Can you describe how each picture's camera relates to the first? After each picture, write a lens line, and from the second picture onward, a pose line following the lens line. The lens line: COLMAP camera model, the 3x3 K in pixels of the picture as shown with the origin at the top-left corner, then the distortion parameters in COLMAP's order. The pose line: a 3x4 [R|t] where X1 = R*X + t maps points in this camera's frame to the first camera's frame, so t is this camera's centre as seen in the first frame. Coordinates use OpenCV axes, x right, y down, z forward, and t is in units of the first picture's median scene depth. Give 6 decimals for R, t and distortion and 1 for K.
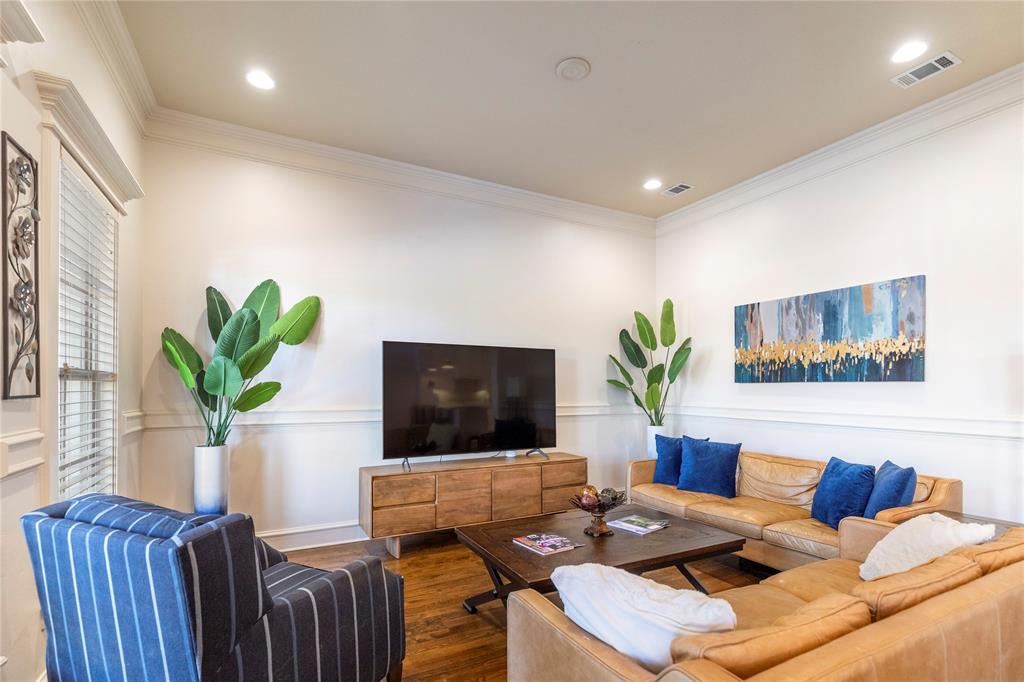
lens RADIAL K [[476.6, 0, 510.3], [0, 476.6, 387.1], [0, 0, 1]] dist [-0.000710, -0.000054]
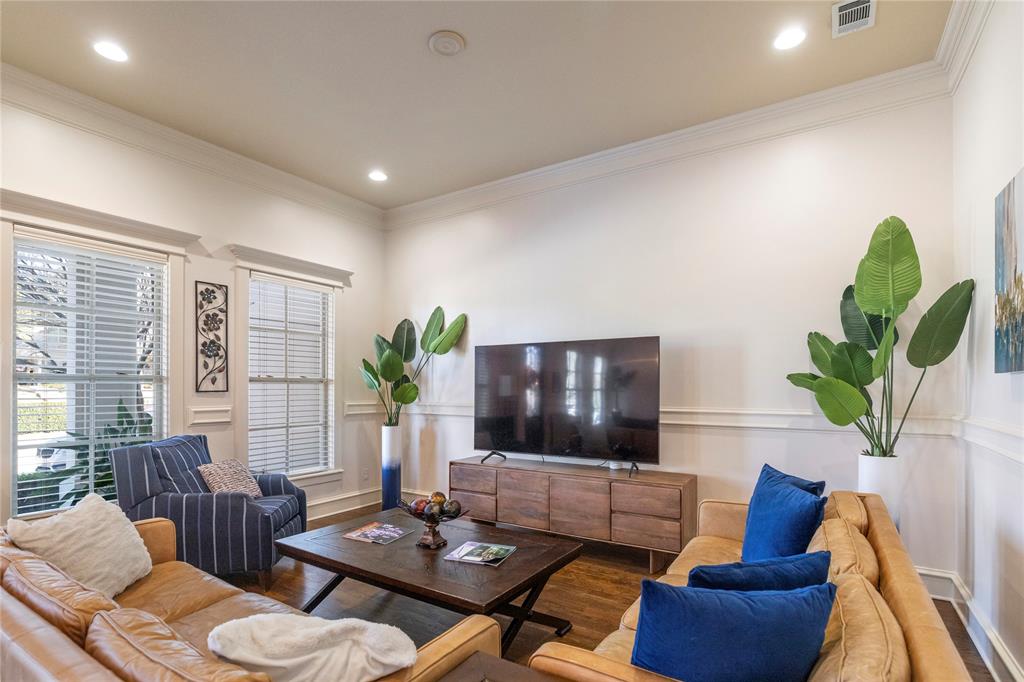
lens RADIAL K [[496.6, 0, 510.2], [0, 496.6, 383.6], [0, 0, 1]] dist [0.000528, 0.000018]
pose [[0.499742, -0.007588, -0.866141, 0.805220], [0.001514, 0.999968, -0.007887, 0.002352], [0.866173, 0.002630, 0.499738, 0.476688]]
